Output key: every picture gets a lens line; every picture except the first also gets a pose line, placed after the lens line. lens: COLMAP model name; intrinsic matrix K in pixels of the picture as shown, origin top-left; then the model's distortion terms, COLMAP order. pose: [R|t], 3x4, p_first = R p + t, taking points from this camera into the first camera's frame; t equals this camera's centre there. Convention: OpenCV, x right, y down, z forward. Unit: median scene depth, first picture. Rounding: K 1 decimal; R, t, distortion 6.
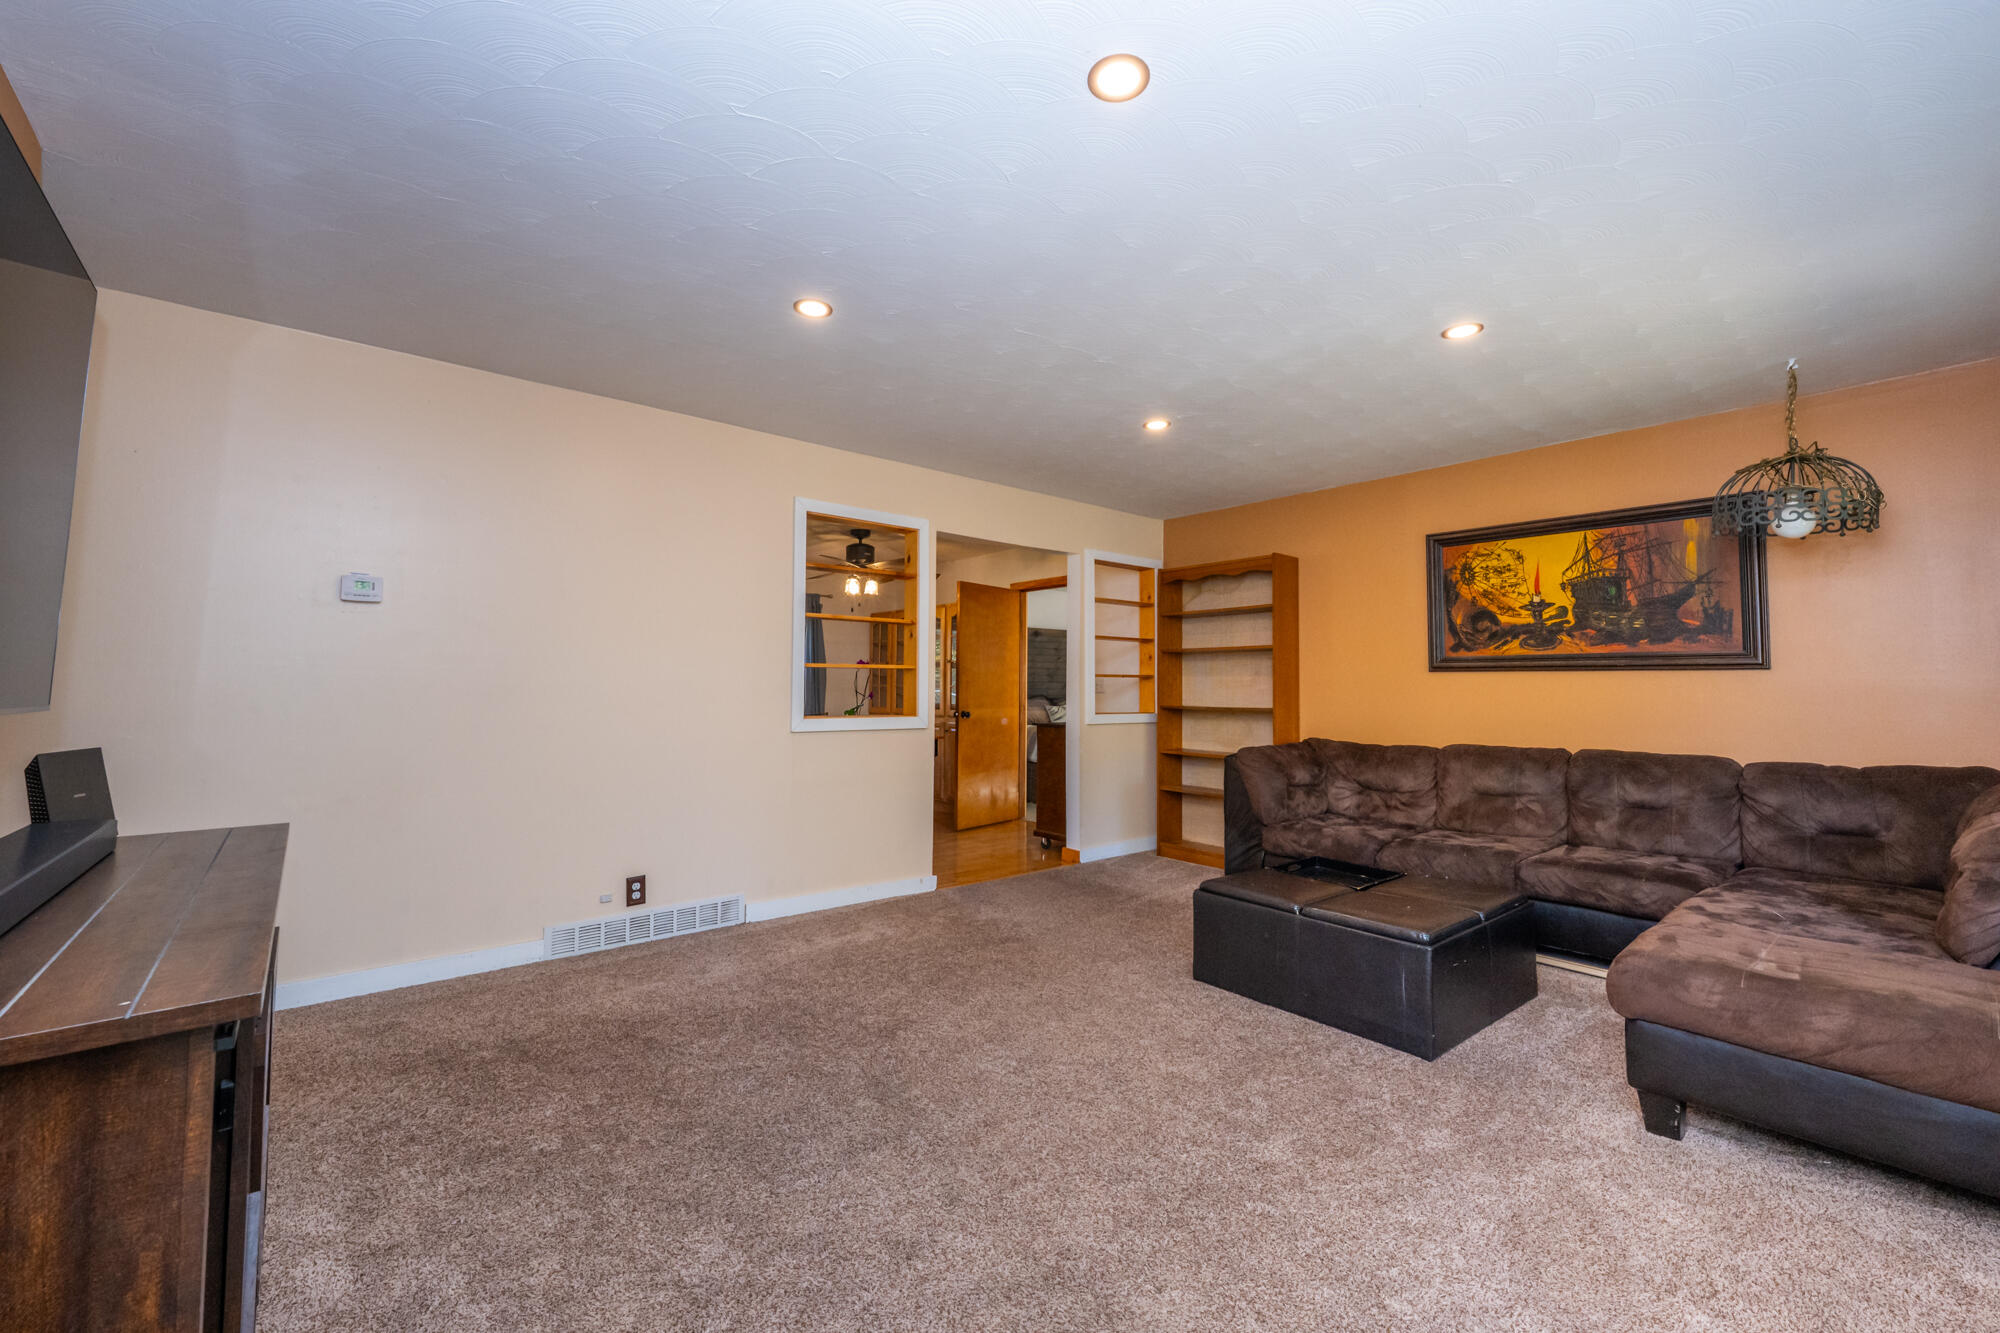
lens RADIAL K [[808.9, 0, 1004.9], [0, 808.9, 645.9], [0, 0, 1]] dist [-0.000481, -0.000259]
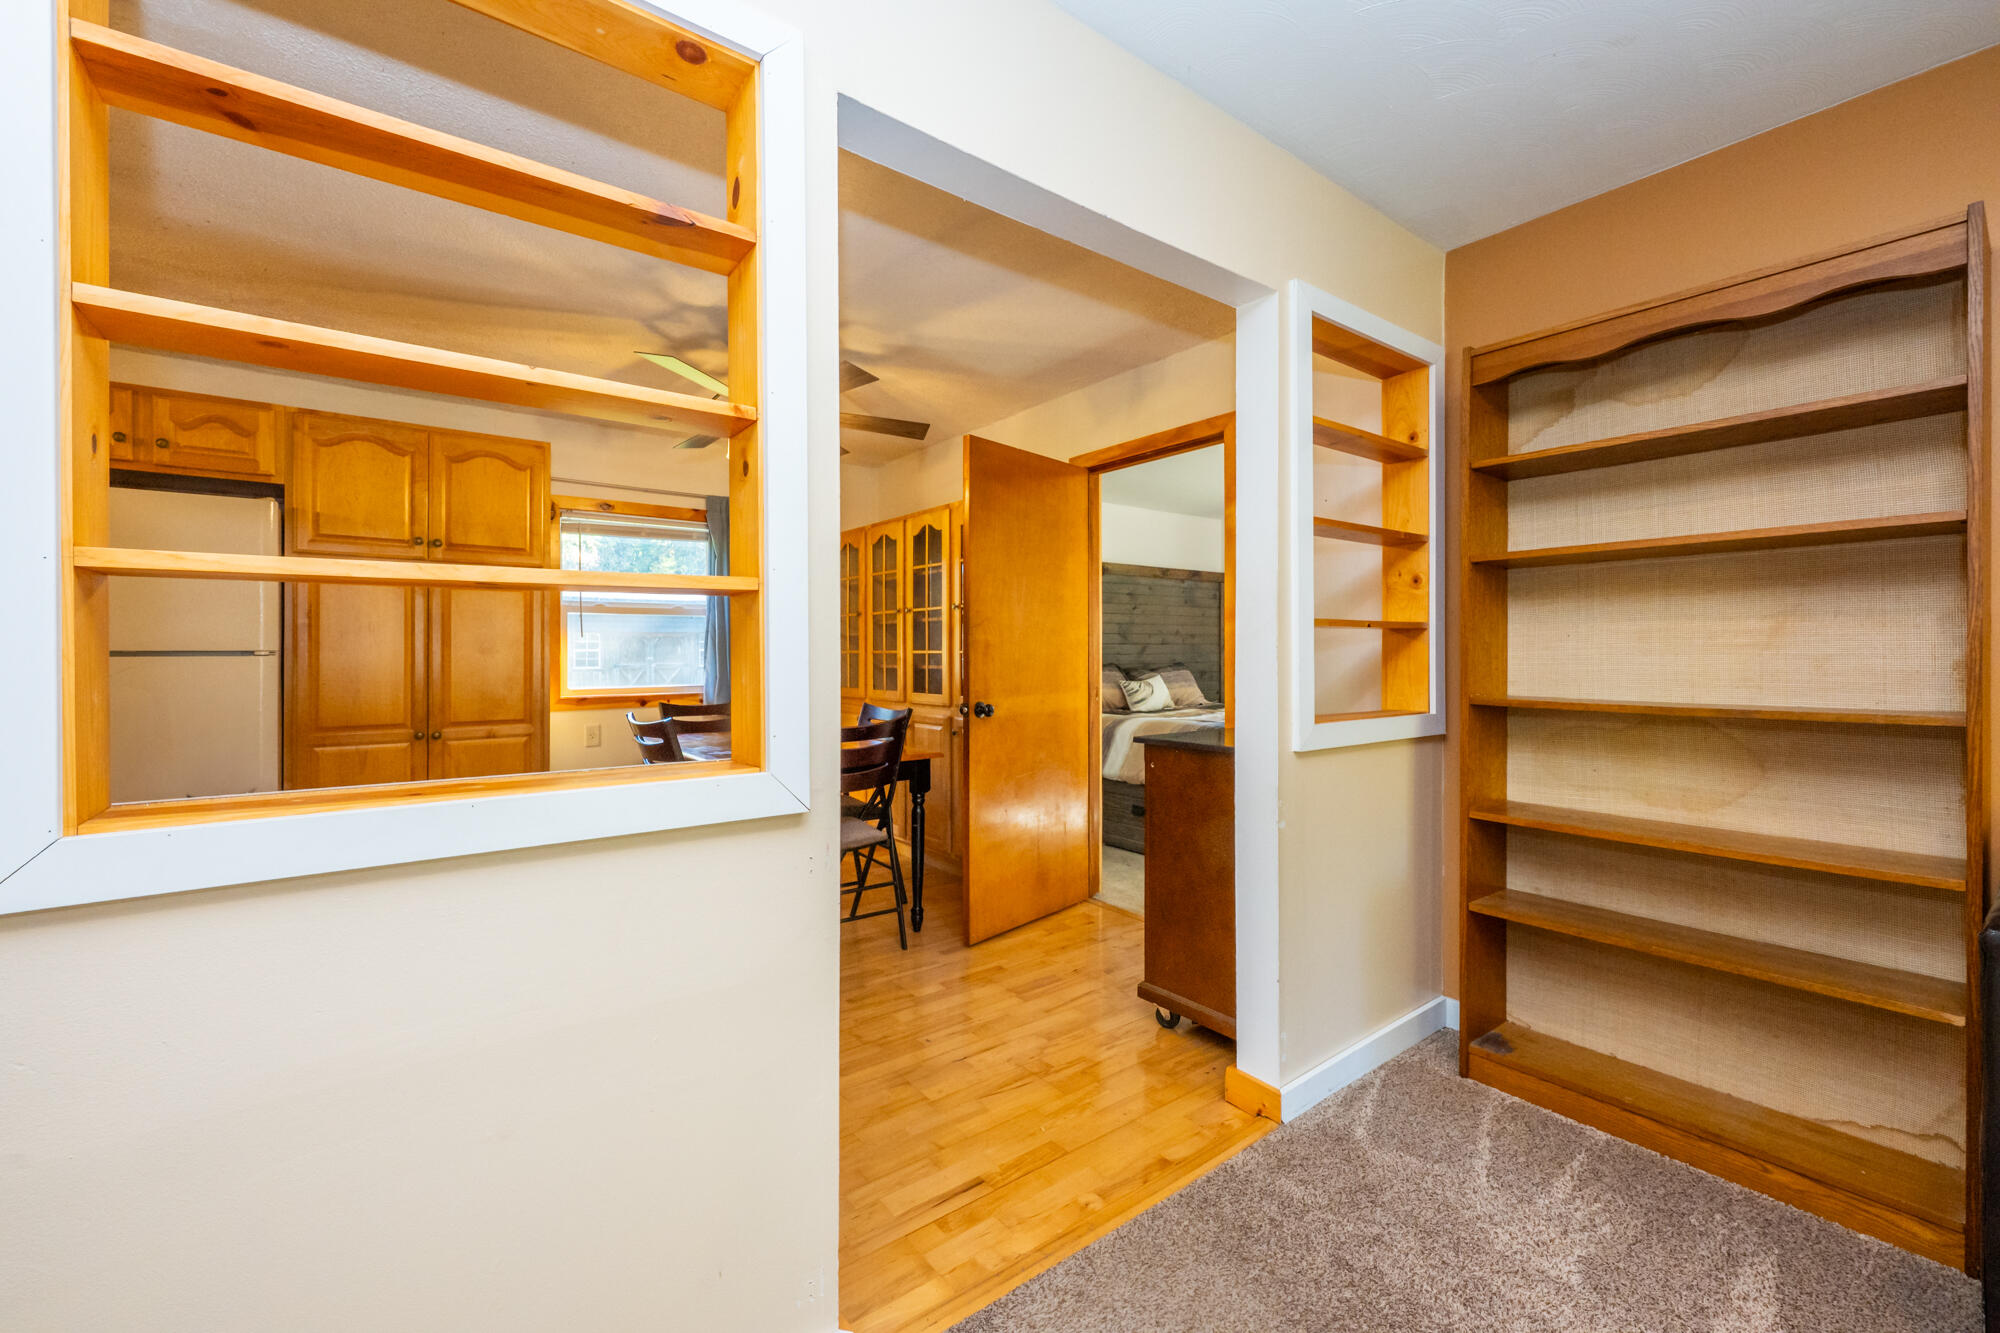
lens RADIAL K [[808.9, 0, 1004.9], [0, 808.9, 645.9], [0, 0, 1]] dist [-0.000481, -0.000259]
pose [[0.998704, -0.006026, -0.050538, -0.017100], [0.008230, 0.999019, 0.043512, 0.038217], [0.050227, -0.043871, 0.997774, 0.770369]]
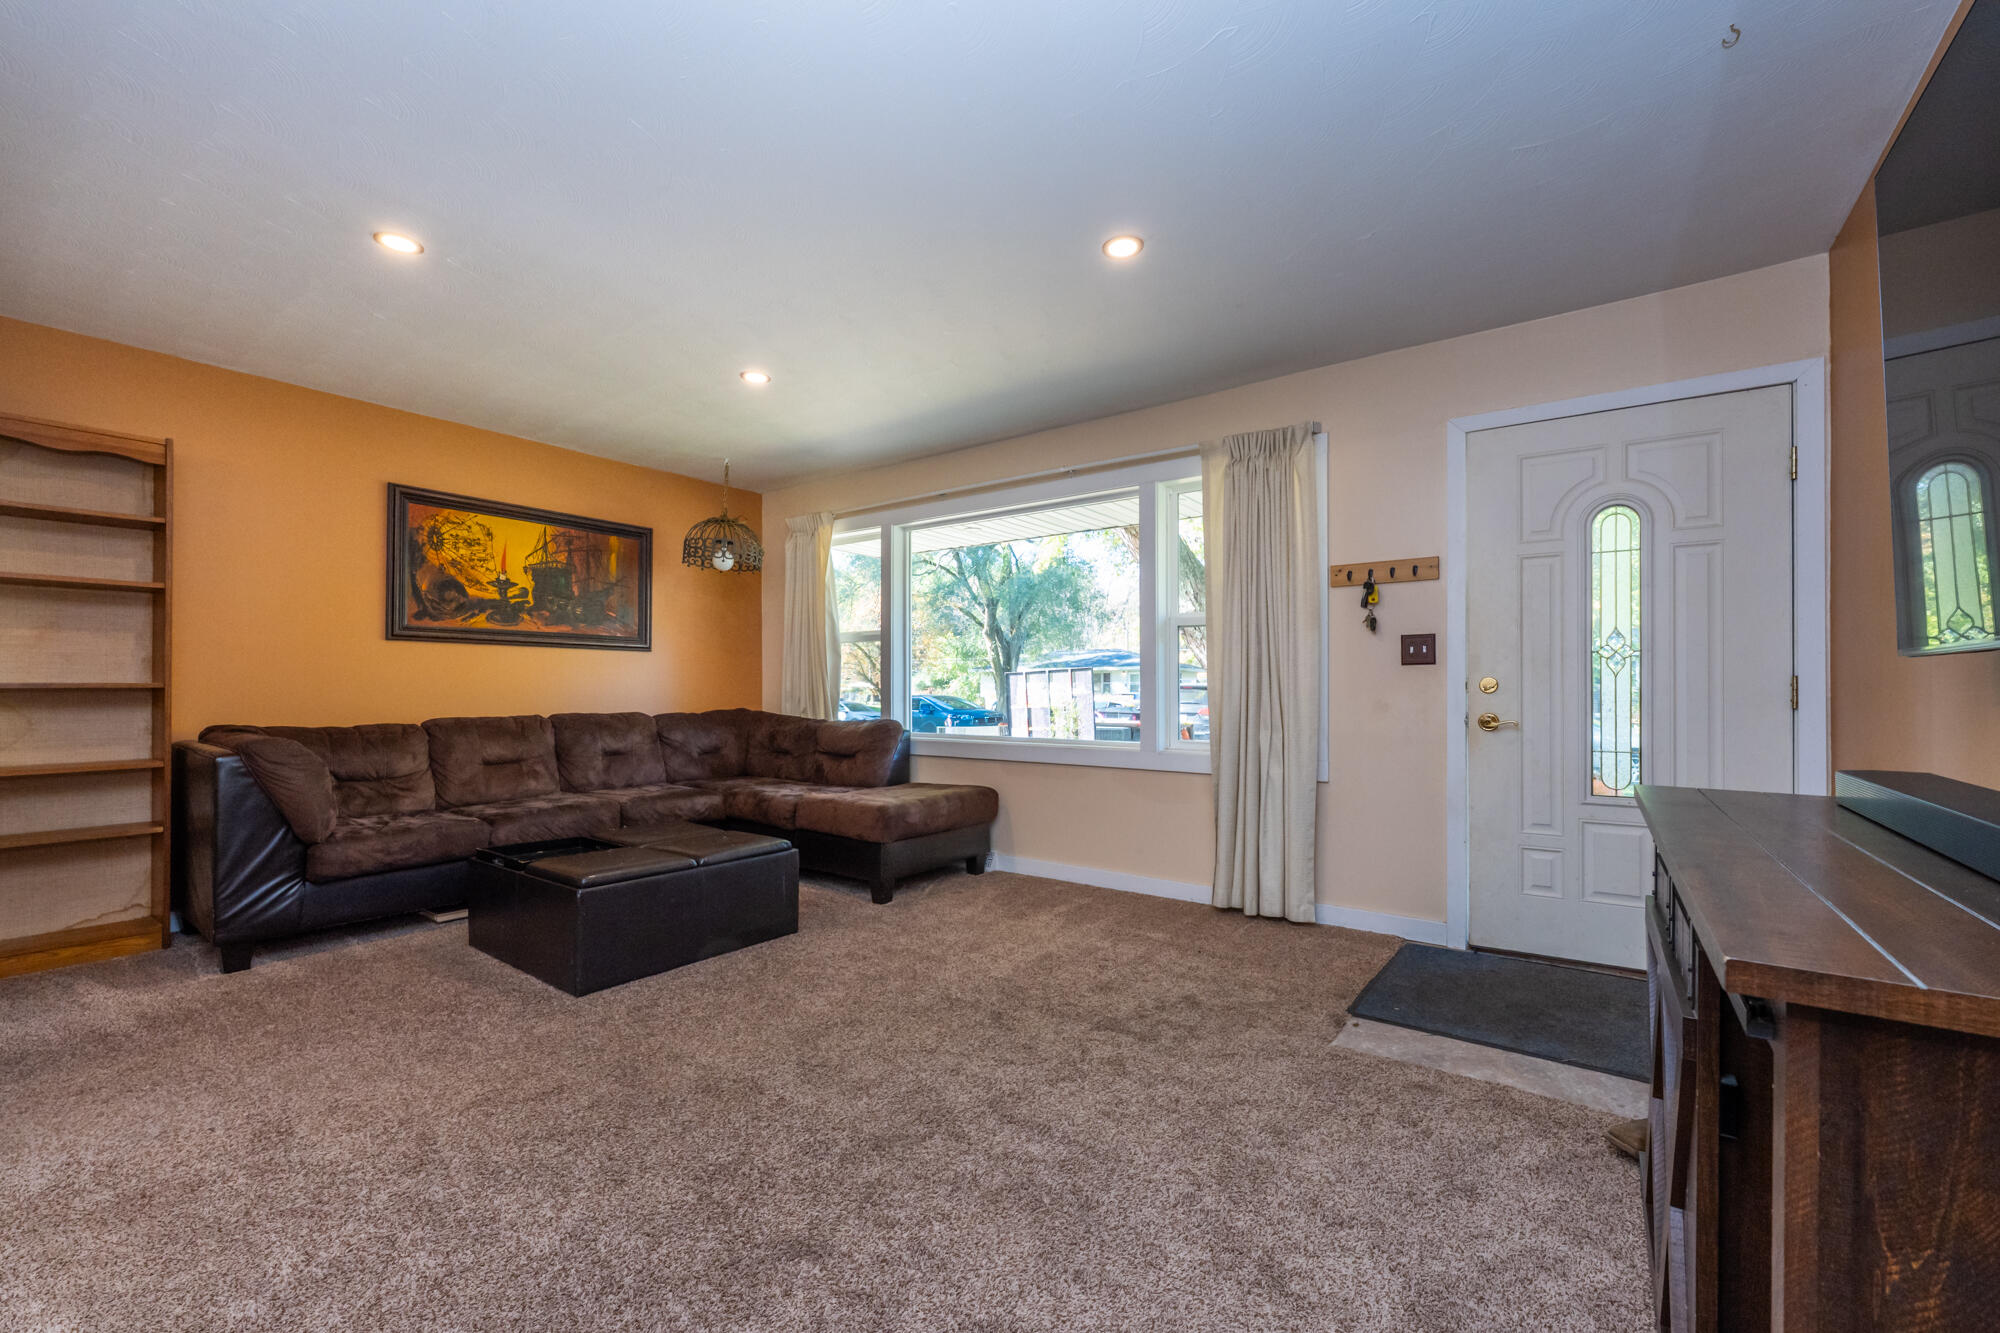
lens RADIAL K [[807.8, 0, 998.0], [0, 807.8, 699.6], [0, 0, 1]] dist [-0.000773, -0.000192]
pose [[-0.231348, -0.032611, 0.972324, -0.504800], [-0.067107, 0.997592, 0.017491, 0.038456], [-0.970554, -0.061203, -0.232980, 0.575444]]
